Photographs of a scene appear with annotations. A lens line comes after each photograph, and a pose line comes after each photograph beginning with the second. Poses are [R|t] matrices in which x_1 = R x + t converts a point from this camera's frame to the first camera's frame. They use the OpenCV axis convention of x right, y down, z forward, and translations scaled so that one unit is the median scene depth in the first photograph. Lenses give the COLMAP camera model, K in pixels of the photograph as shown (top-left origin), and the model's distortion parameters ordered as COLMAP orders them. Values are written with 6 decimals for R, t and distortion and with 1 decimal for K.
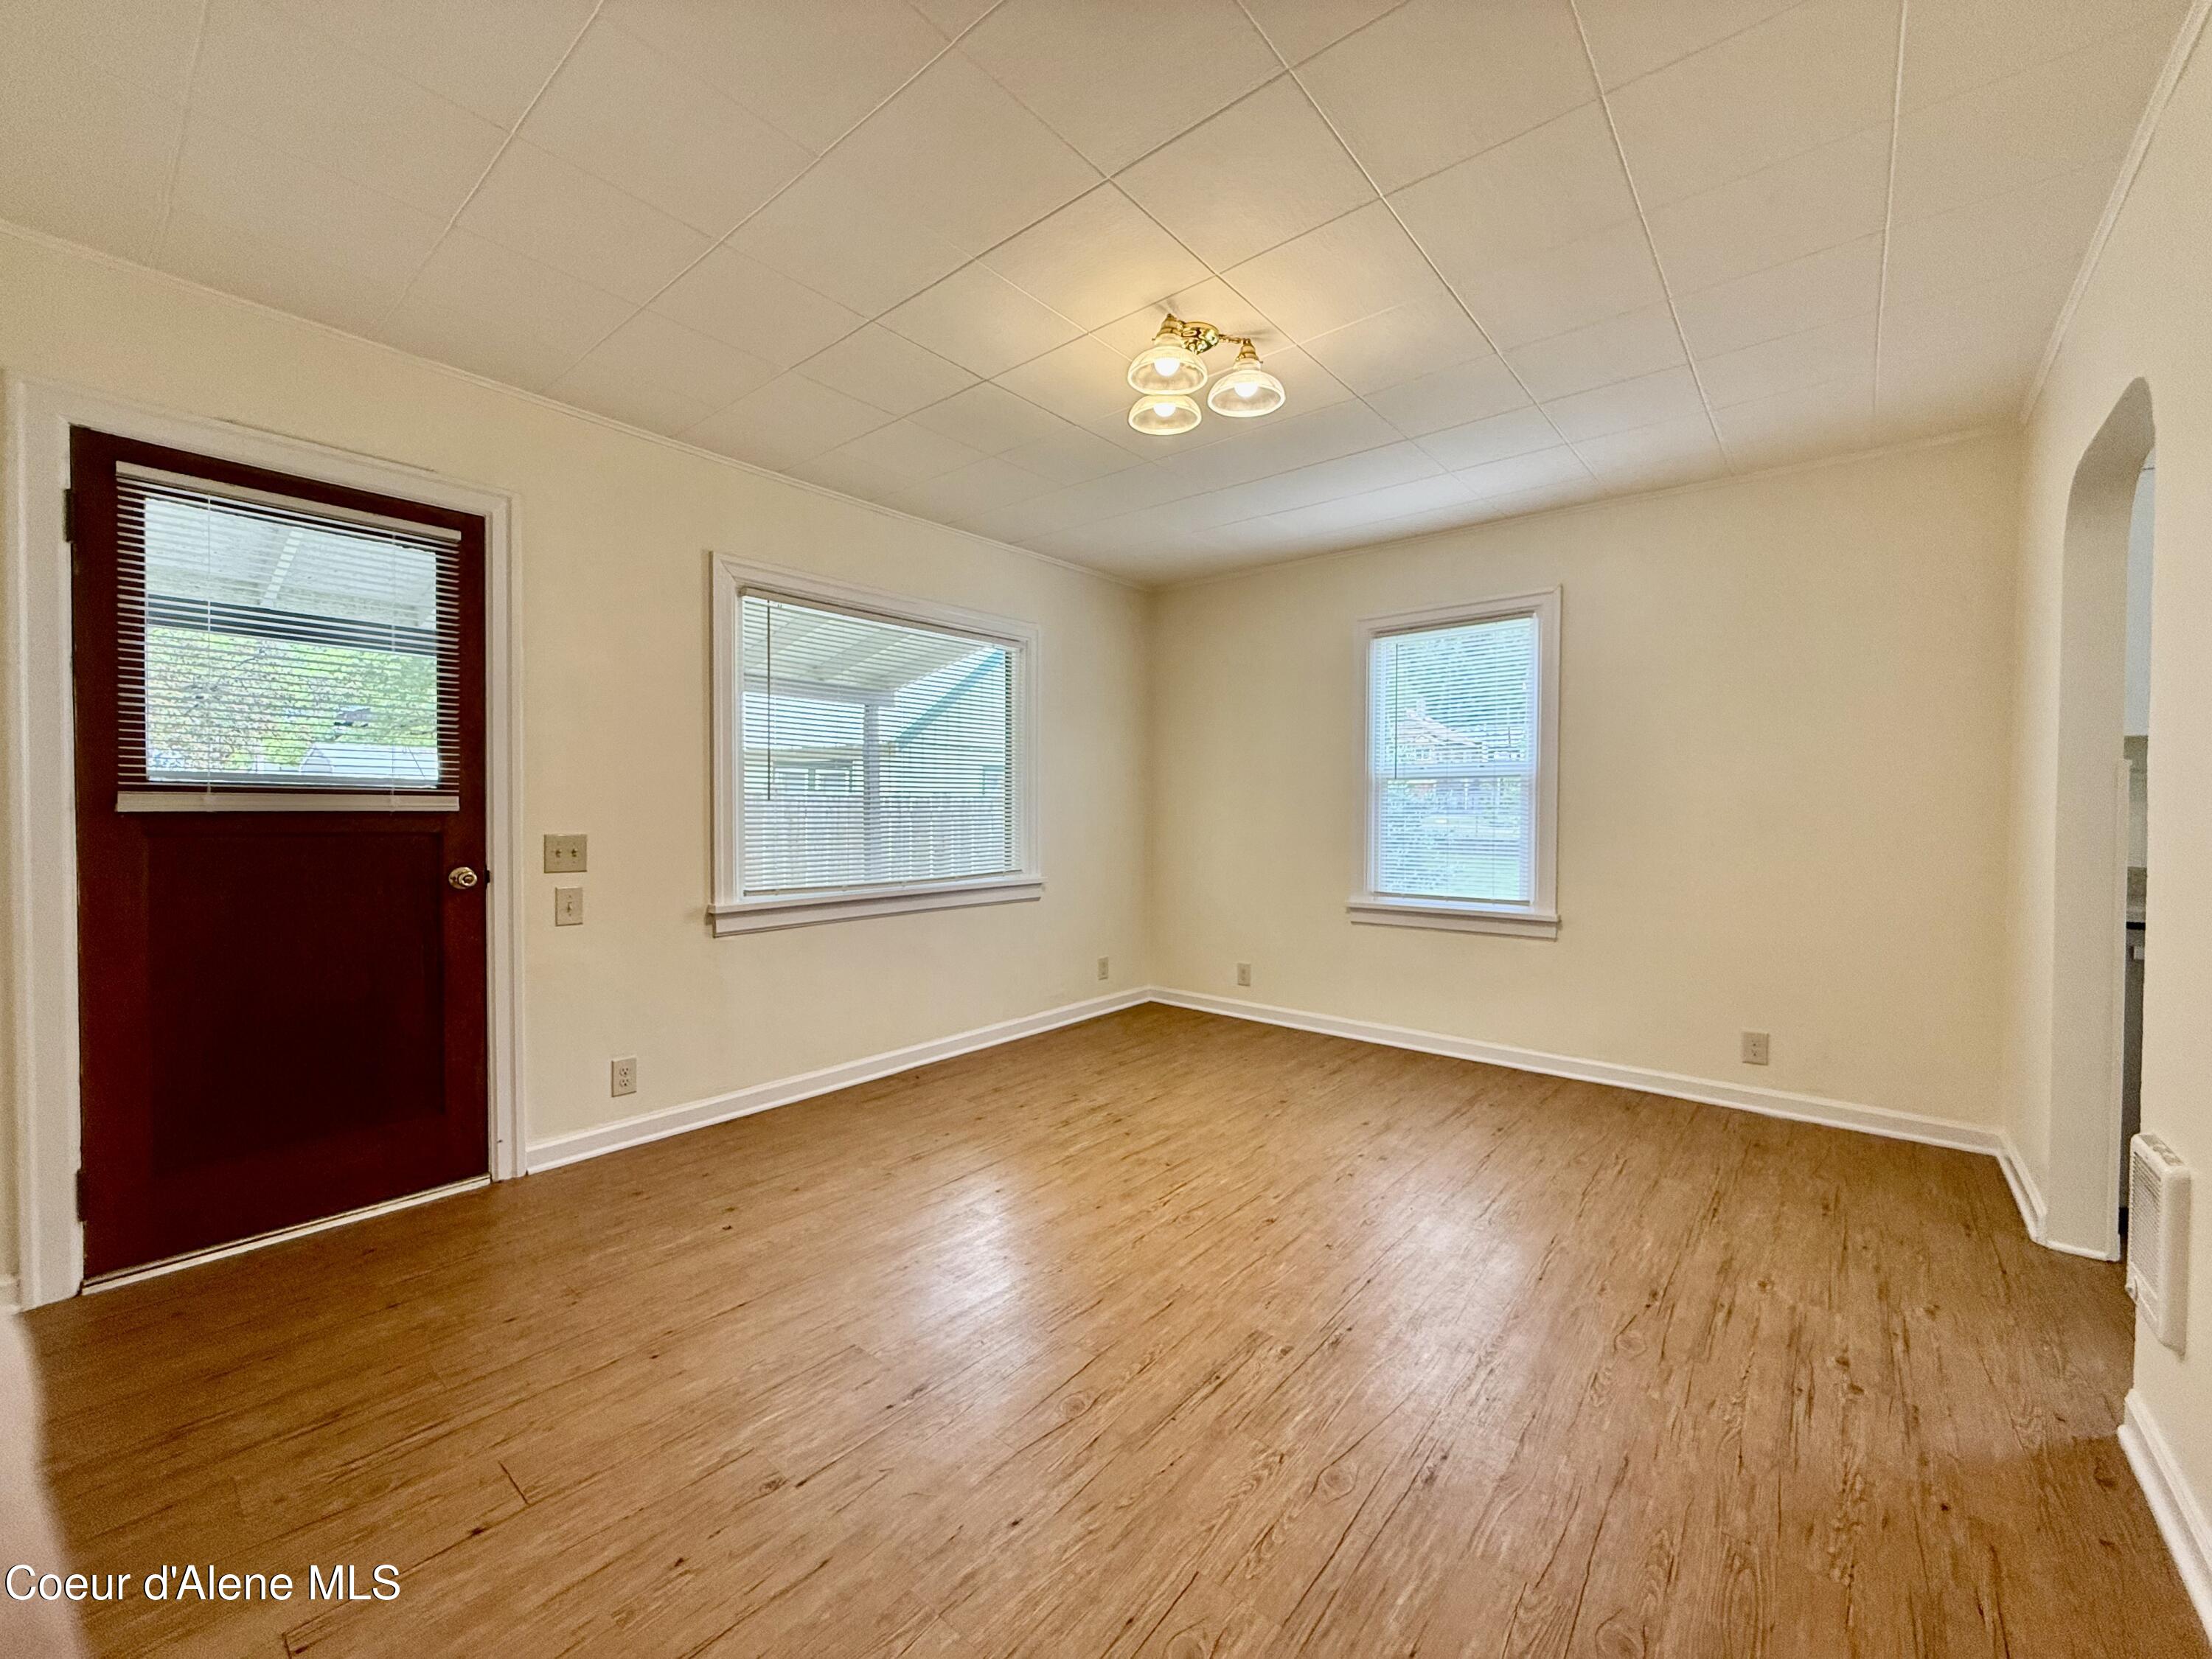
lens RADIAL K [[885.4, 0, 1097.4], [0, 885.4, 825.1], [0, 0, 1]] dist [-0.001553, -0.000133]
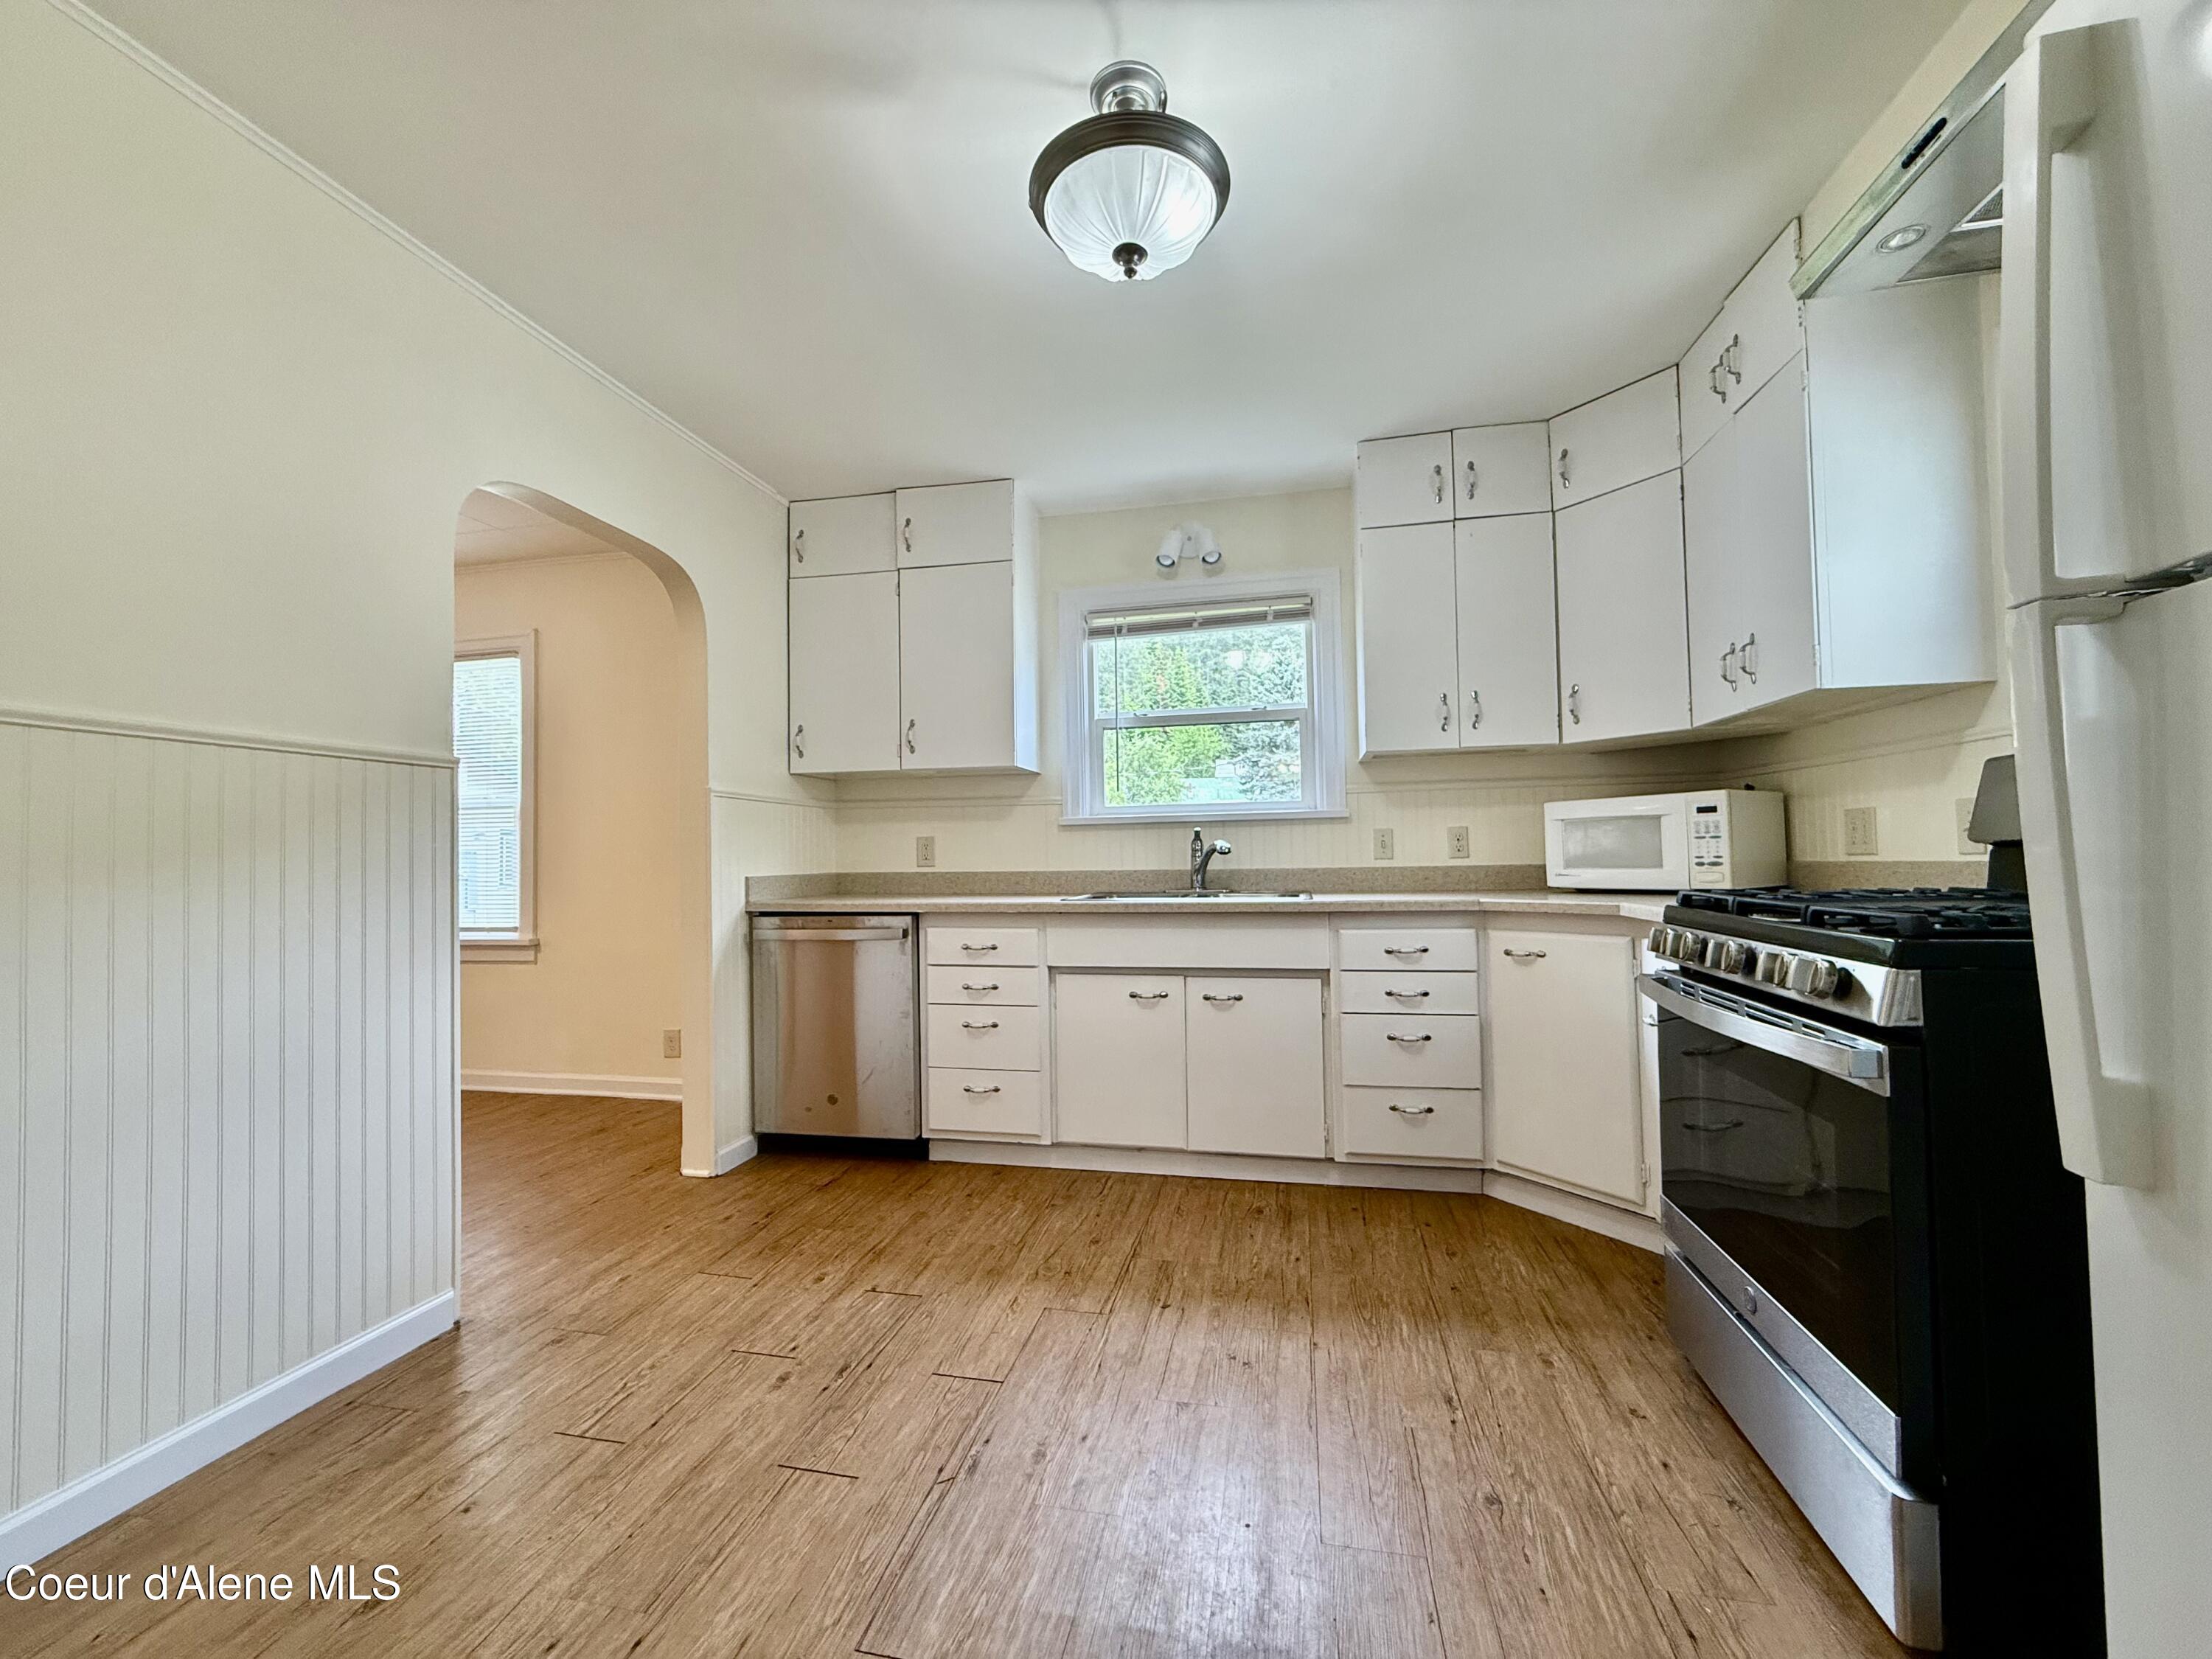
lens RADIAL K [[885.4, 0, 1099.8], [0, 885.4, 824.3], [0, 0, 1]] dist [-0.001553, -0.000133]
pose [[0.879230, 0.003177, 0.476386, 0.781922], [0.025536, 0.998226, -0.053786, 0.051715], [-0.475712, 0.059455, 0.877590, -0.317638]]
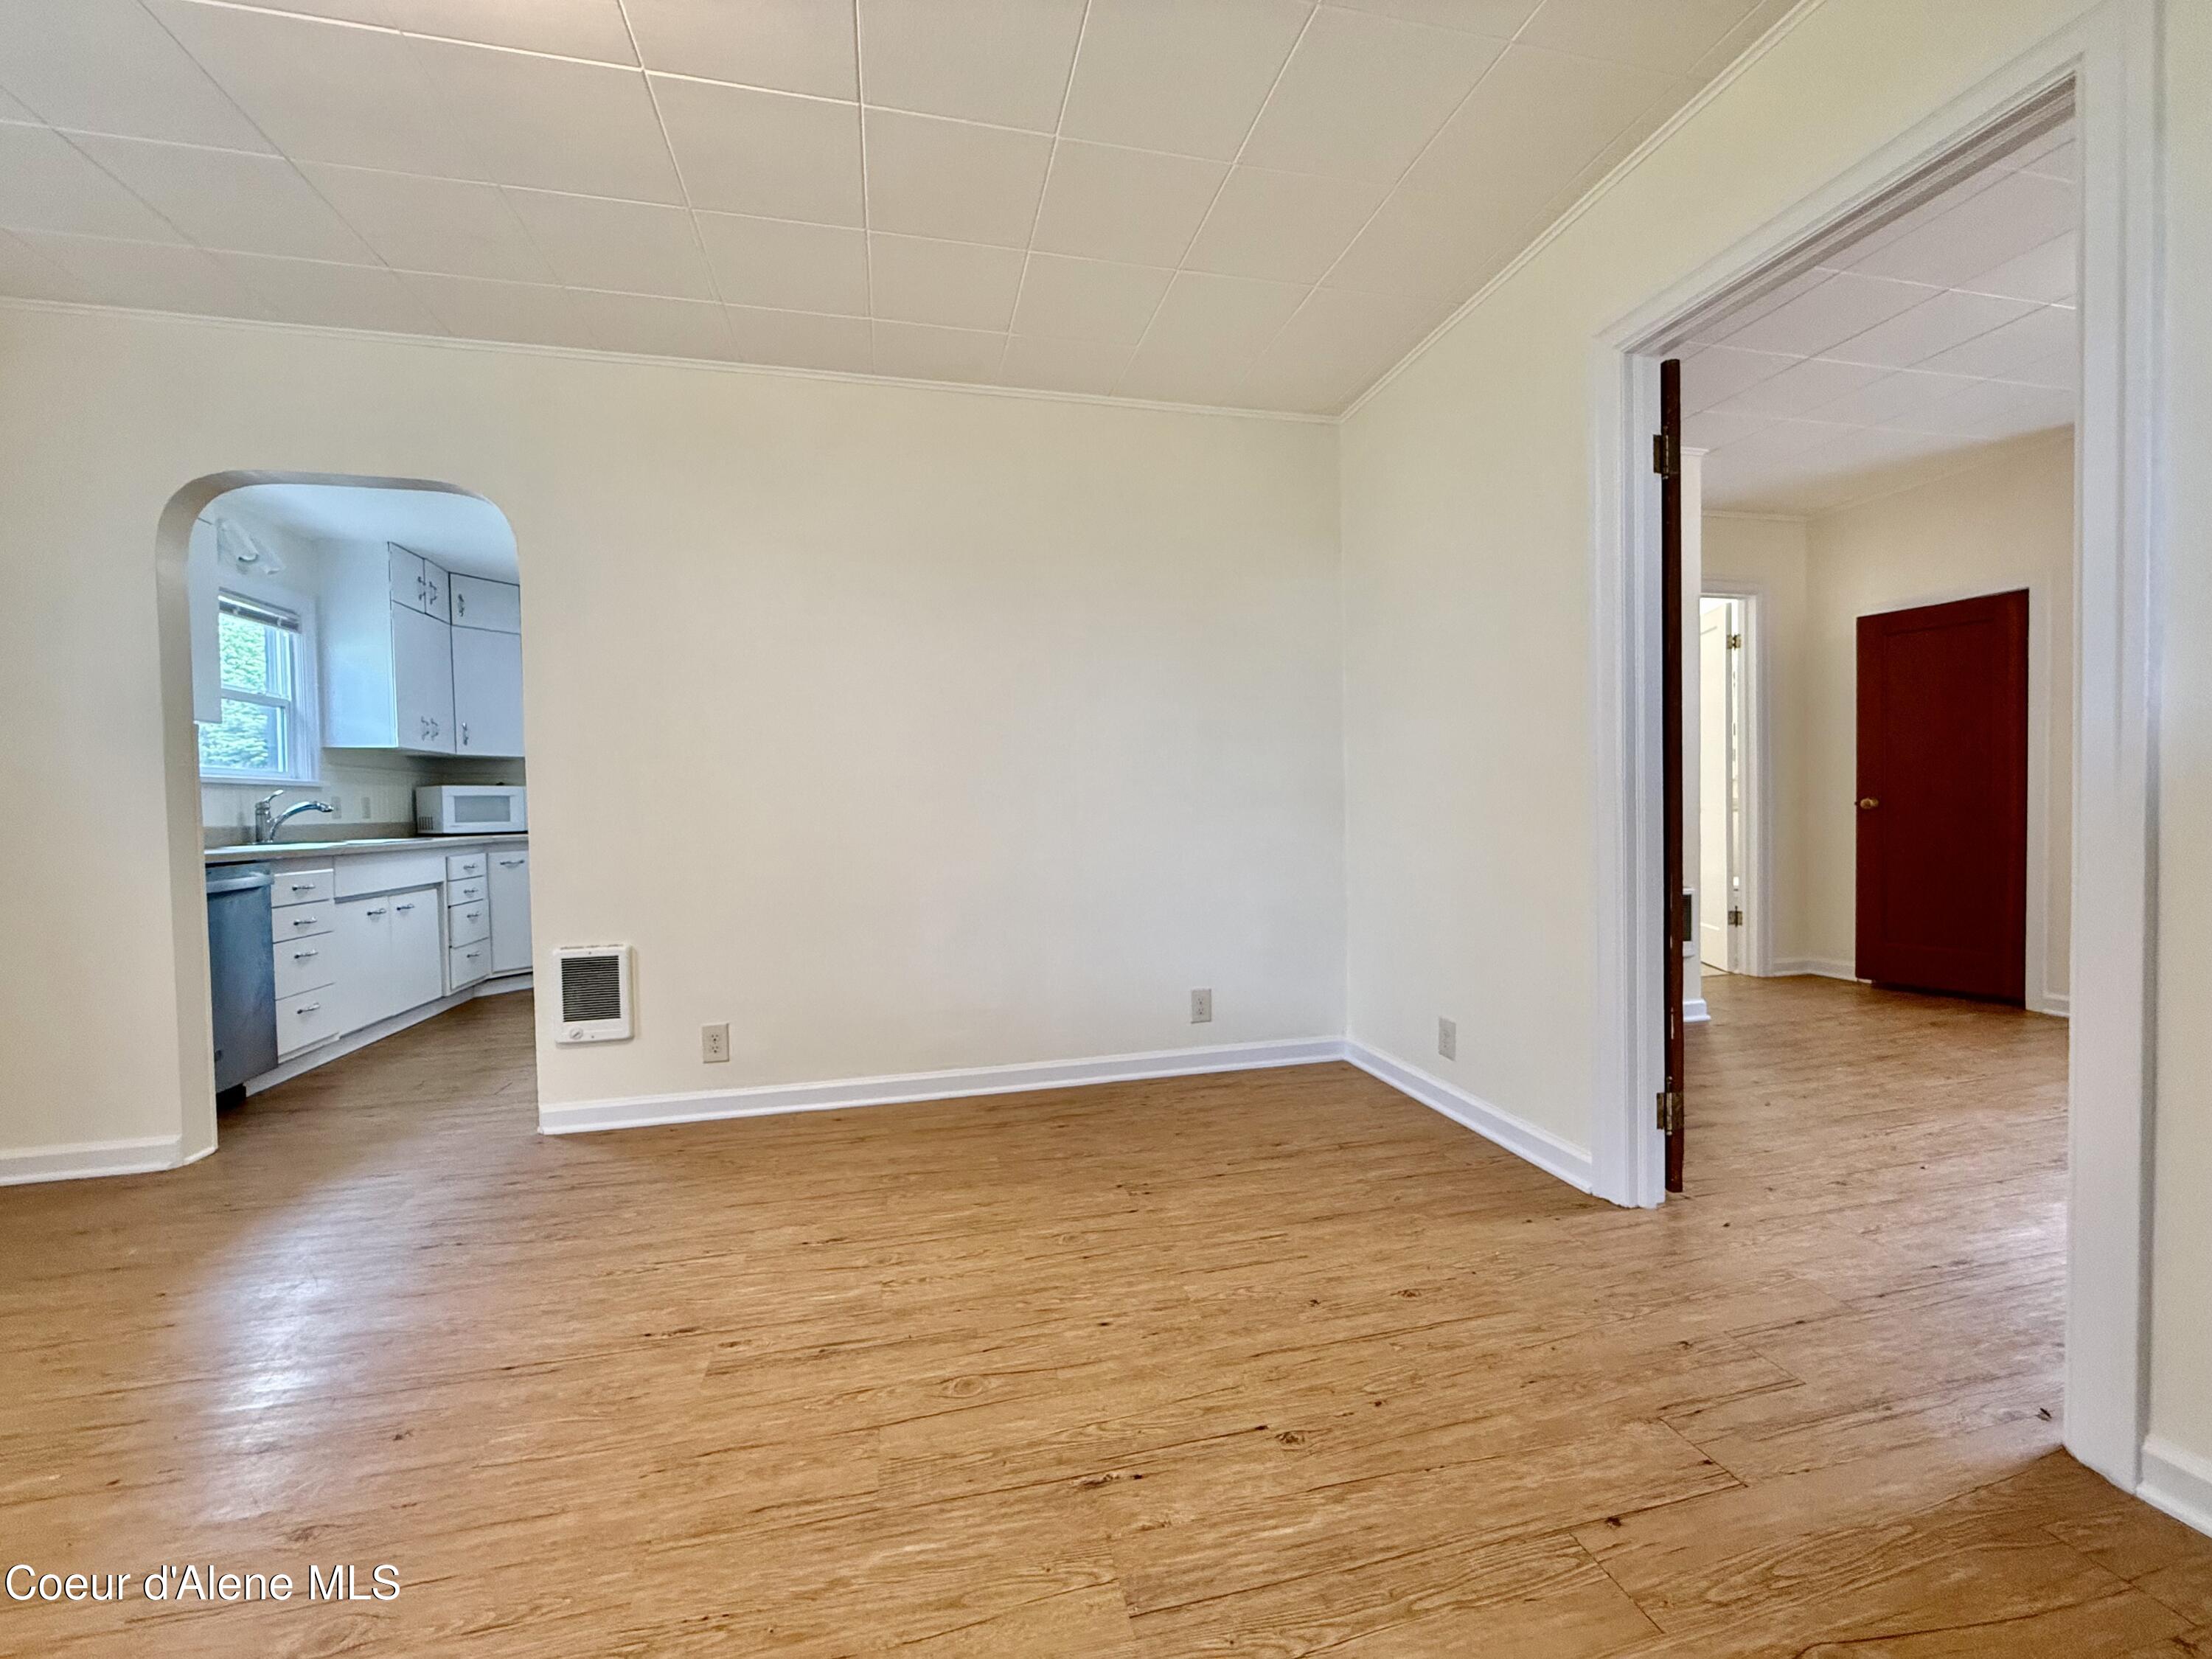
lens RADIAL K [[885.4, 0, 1112.2], [0, 885.4, 828.5], [0, 0, 1]] dist [-0.001553, -0.000133]
pose [[-0.814266, -0.002027, 0.580489, -0.387210], [0.025333, 0.998917, 0.039024, 0.037165], [-0.579939, 0.046481, -0.813332, 0.944321]]
